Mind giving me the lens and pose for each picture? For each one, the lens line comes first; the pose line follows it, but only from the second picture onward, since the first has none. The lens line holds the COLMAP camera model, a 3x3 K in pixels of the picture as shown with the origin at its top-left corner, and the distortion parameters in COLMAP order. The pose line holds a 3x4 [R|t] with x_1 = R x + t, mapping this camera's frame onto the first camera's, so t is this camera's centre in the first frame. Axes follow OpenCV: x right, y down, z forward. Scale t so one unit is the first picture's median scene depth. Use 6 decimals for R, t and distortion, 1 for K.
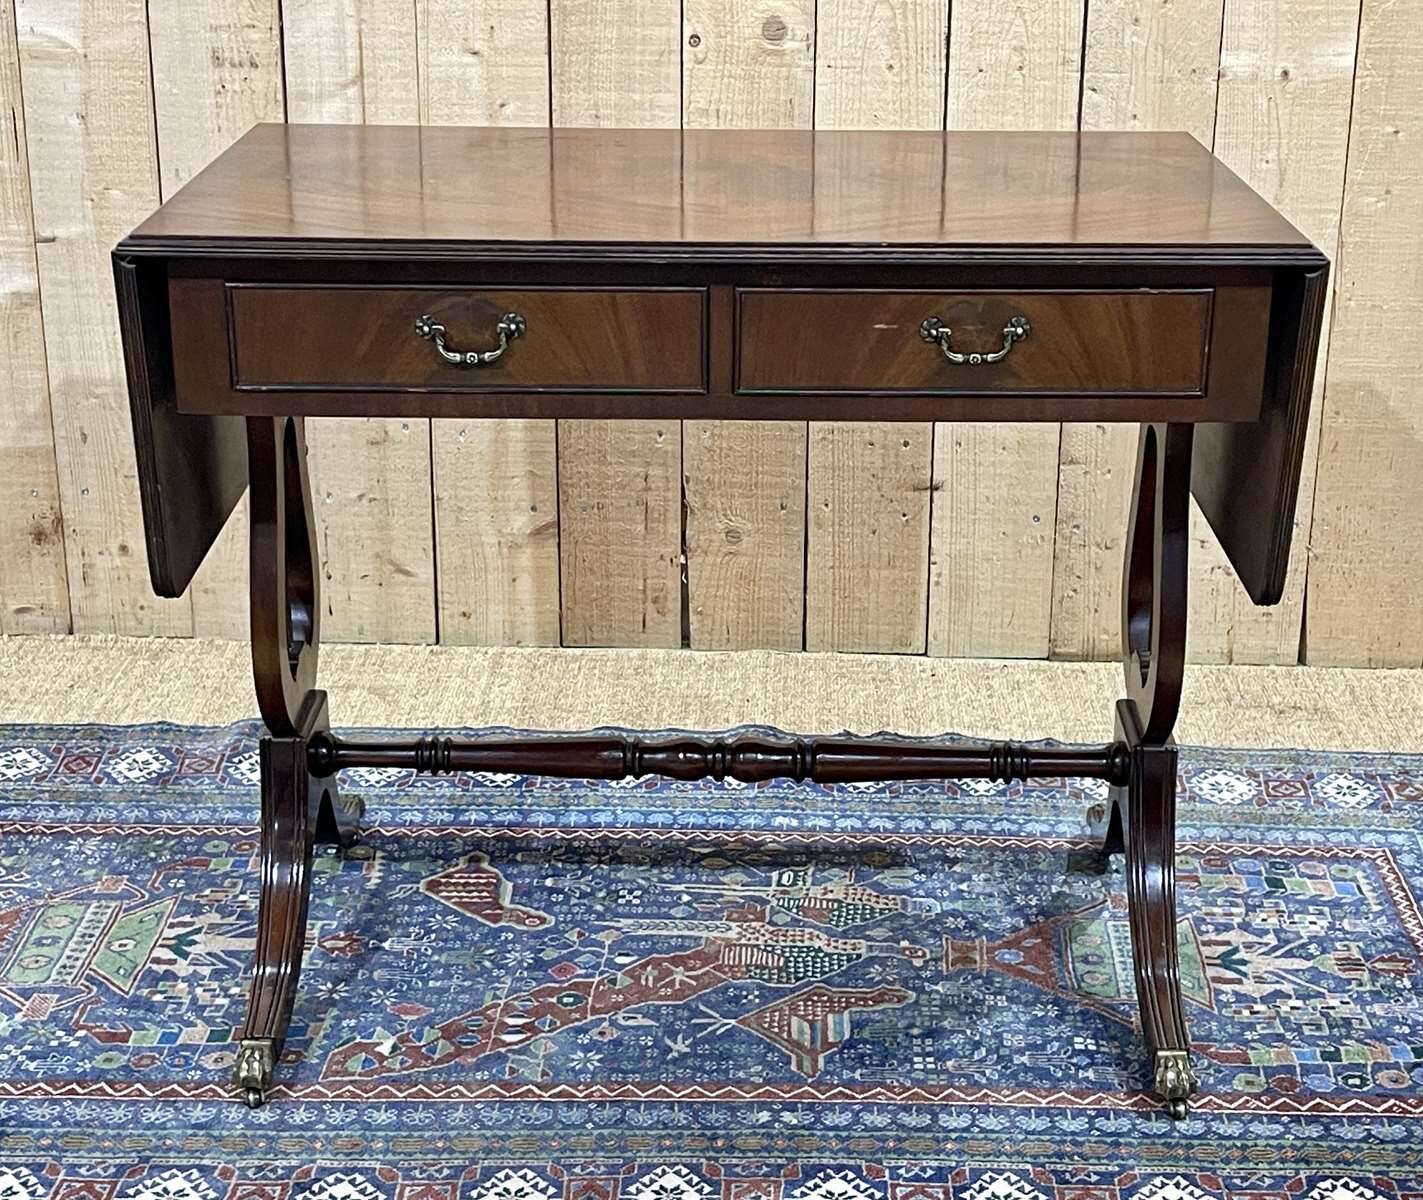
lens RADIAL K [[2467.8, 0, 726.9], [0, 2467.8, 648.3], [0, 0, 1]] dist [0.098383, 0.000000]
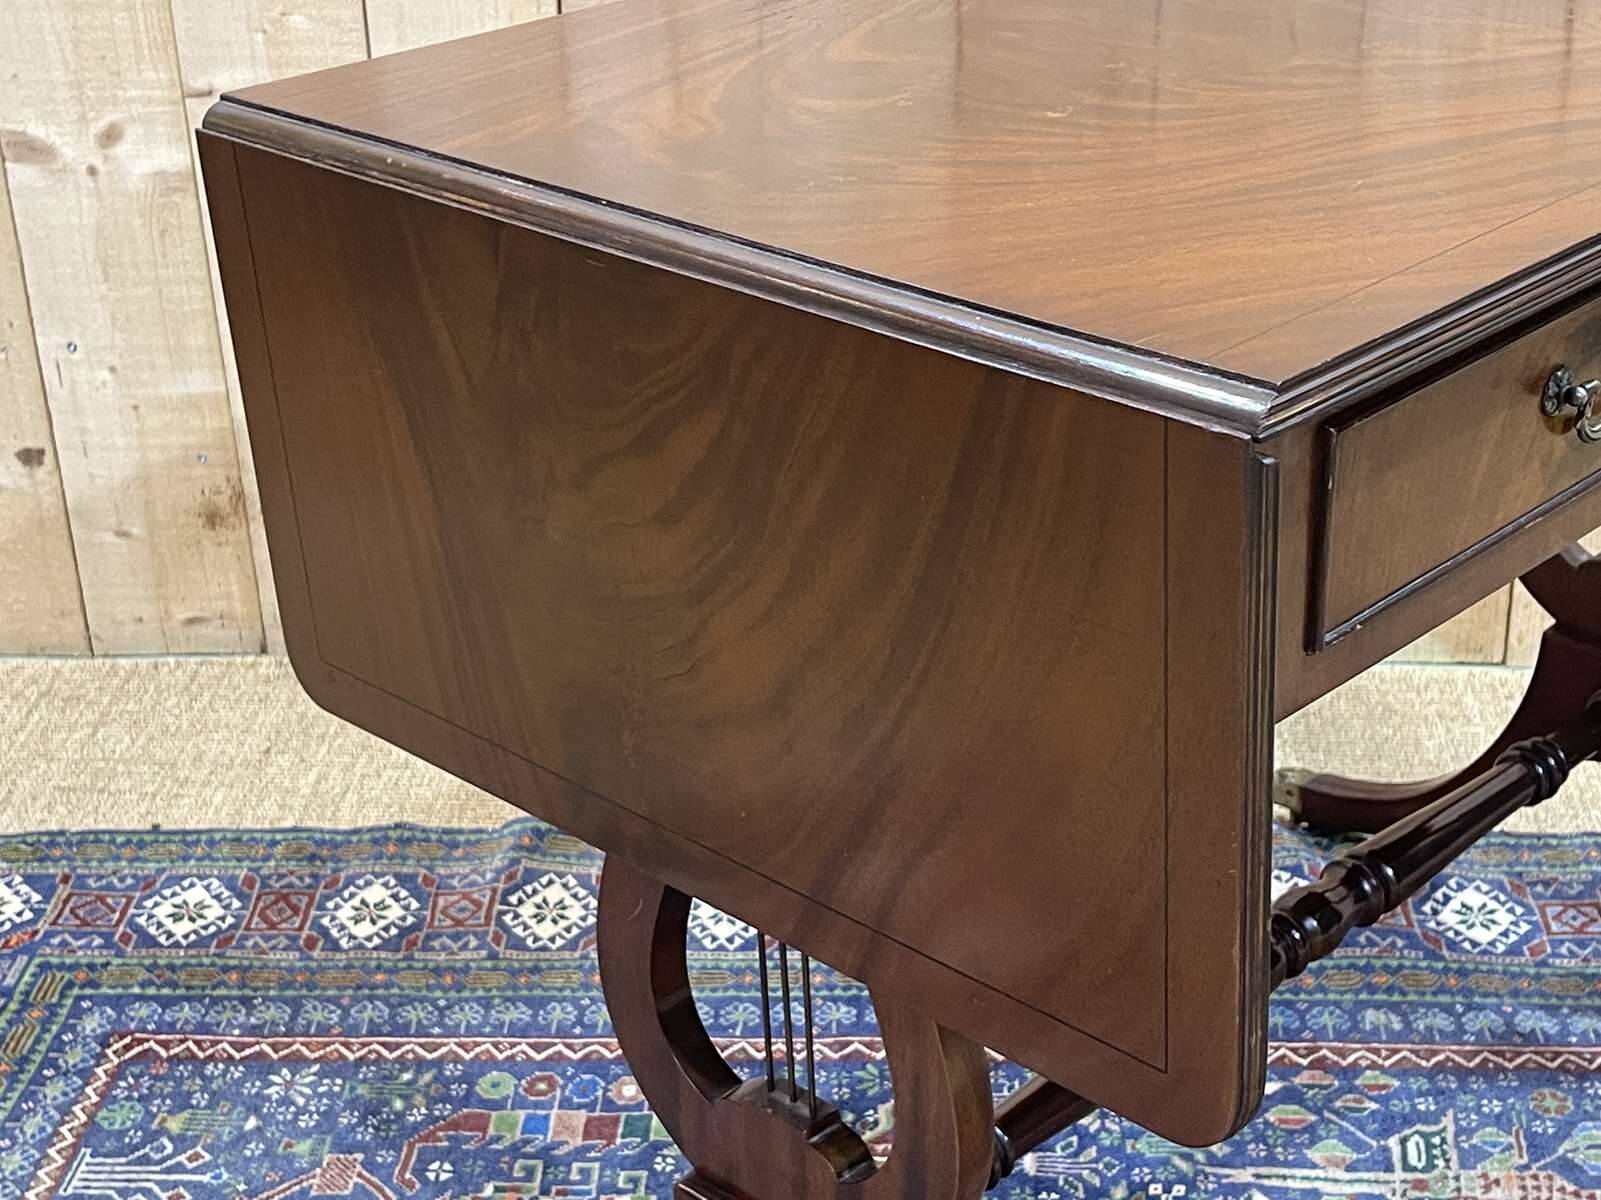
lens RADIAL K [[2492.5, 0, 829.4], [0, 2492.5, 610.2], [0, 0, 1]] dist [0.073983, 0.000000]
pose [[0.998813, -0.018202, -0.045181, -0.091933], [0.022780, 0.994425, 0.102960, -0.110087], [0.043055, -0.103866, 0.993659, 0.388976]]
